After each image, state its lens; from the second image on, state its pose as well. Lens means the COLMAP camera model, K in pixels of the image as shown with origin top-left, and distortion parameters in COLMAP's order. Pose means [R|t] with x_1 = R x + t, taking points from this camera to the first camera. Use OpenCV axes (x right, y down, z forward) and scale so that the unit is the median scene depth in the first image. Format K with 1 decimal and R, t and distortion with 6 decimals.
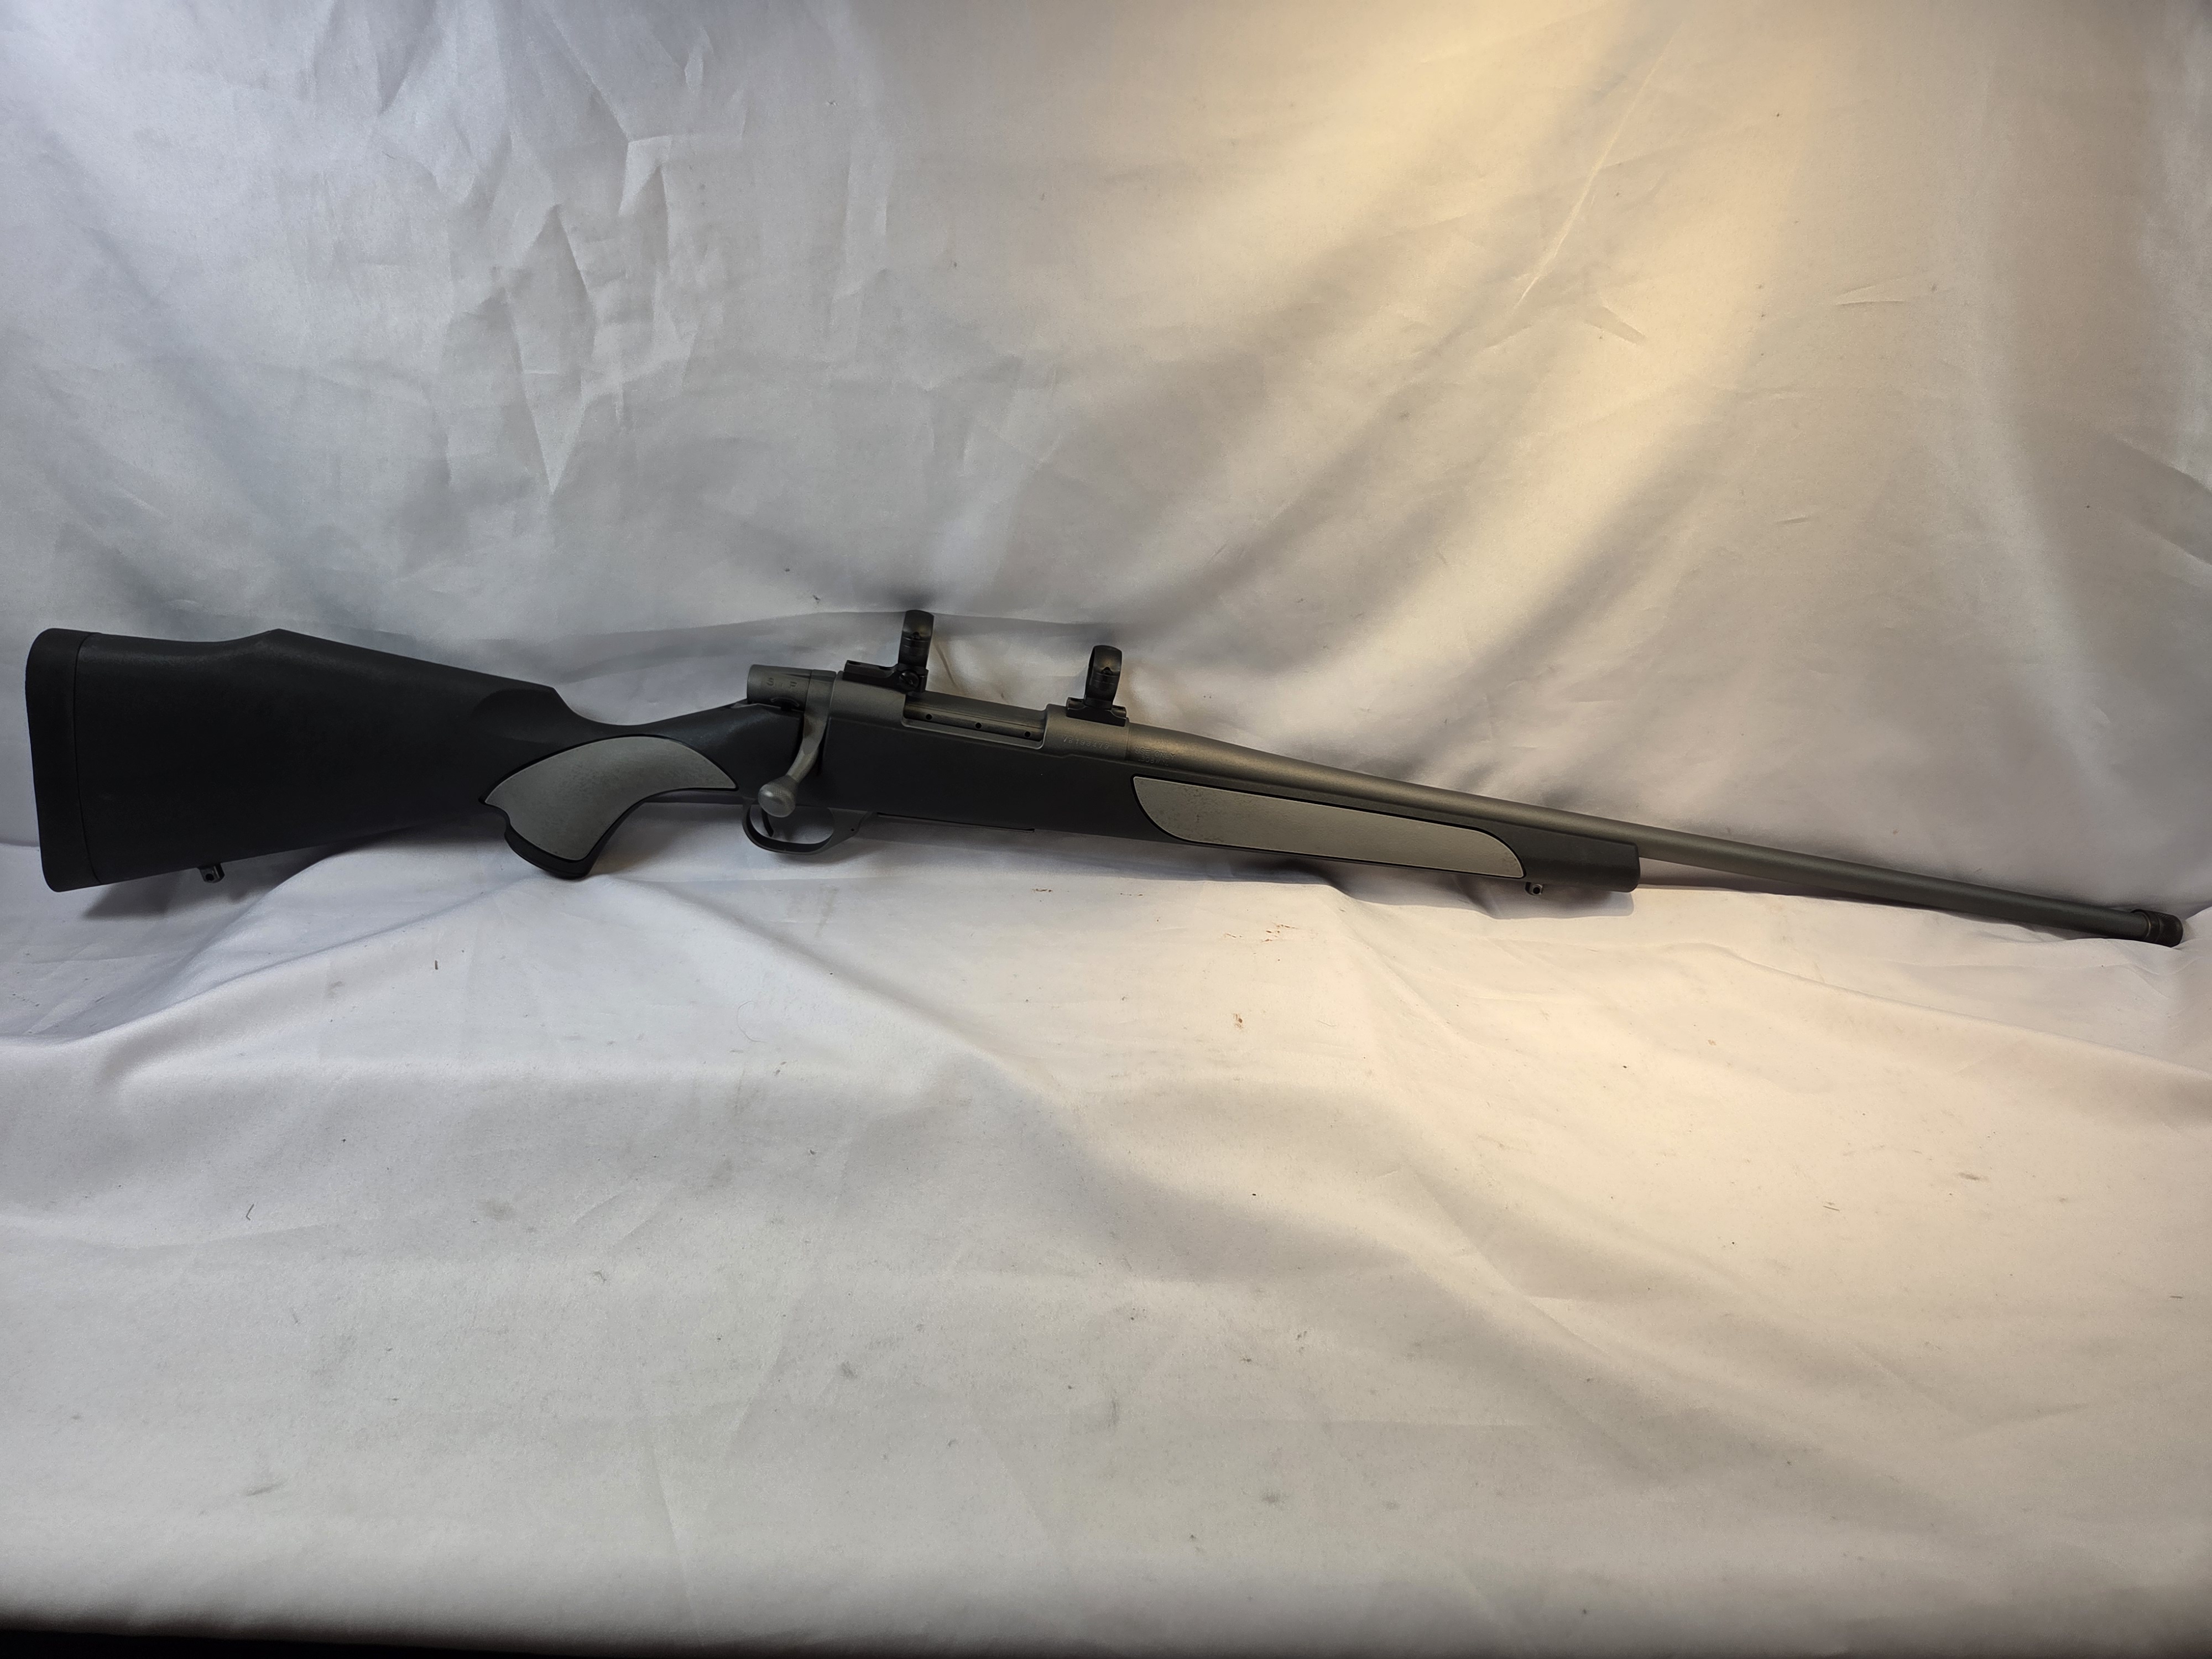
lens RADIAL K [[1480.1, 0, 1106.0], [0, 1480.1, 829.5], [0, 0, 1]] dist [0.000701, -0.001068]
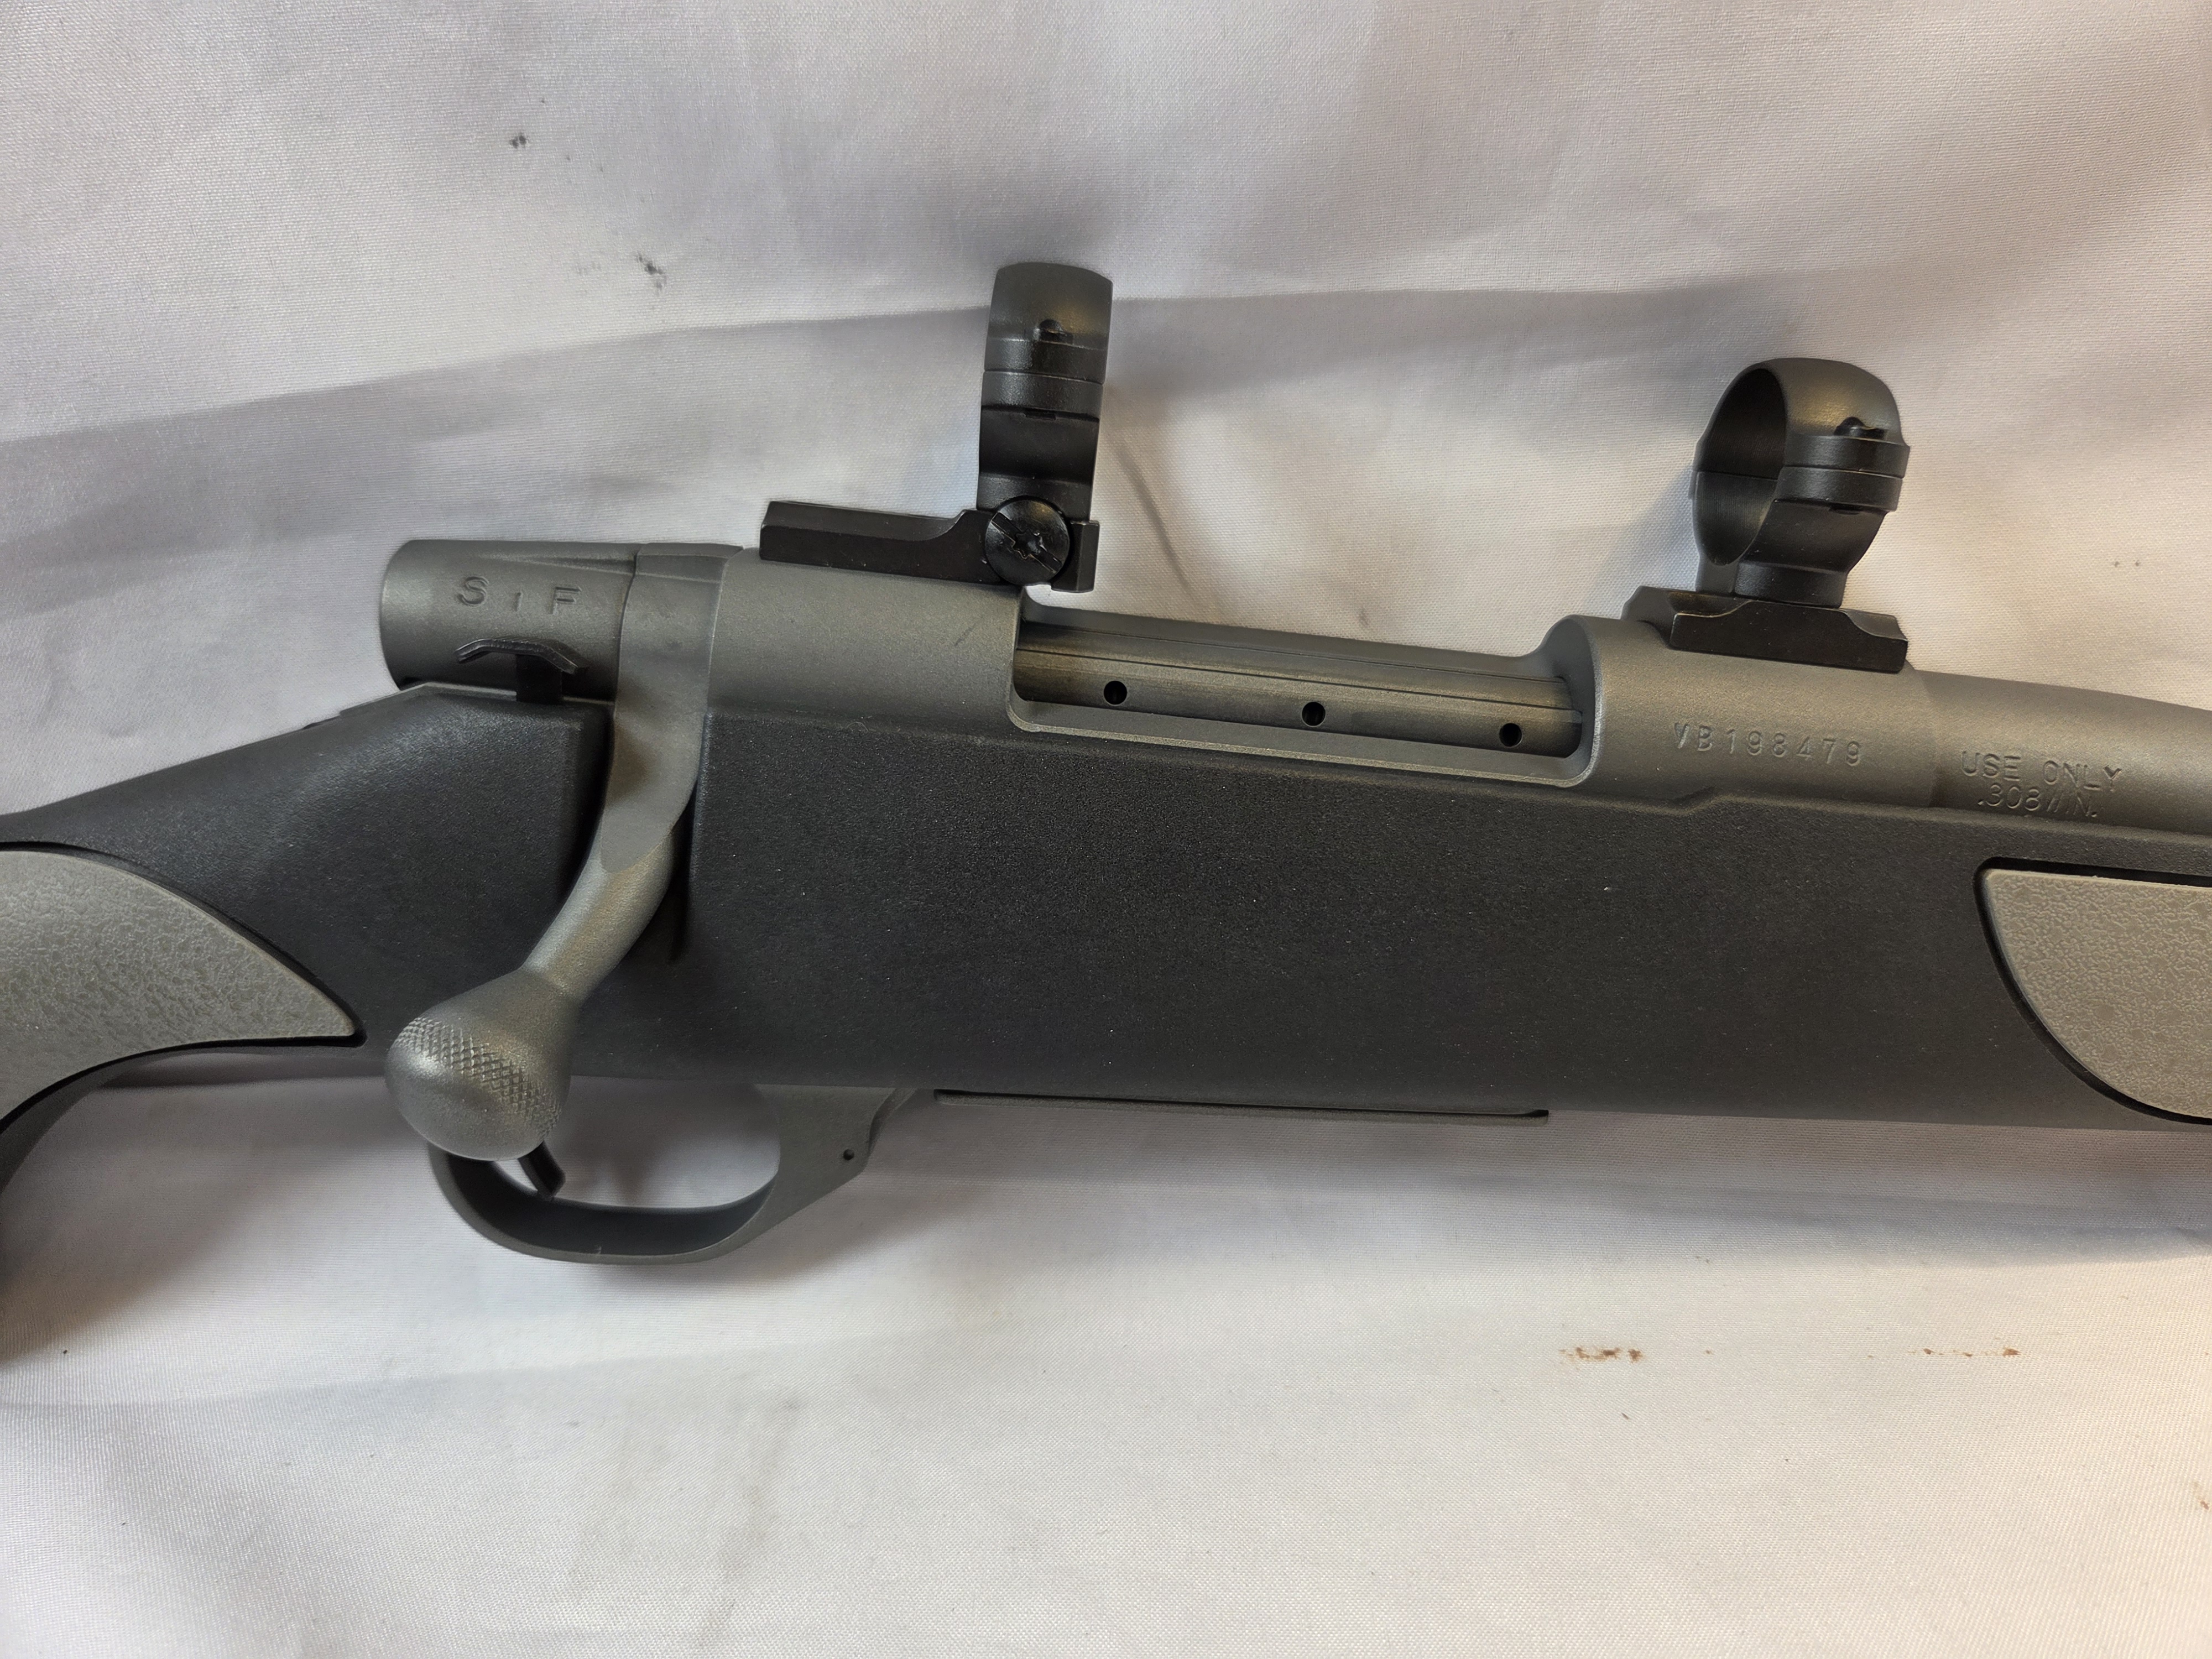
lens RADIAL K [[1480.1, 0, 1106.0], [0, 1480.1, 829.5], [0, 0, 1]] dist [0.000701, -0.001068]
pose [[0.995265, -0.074650, -0.062256, -0.107238], [0.068388, 0.992904, -0.097284, -0.028645], [0.069076, 0.092565, 0.993308, 0.752497]]
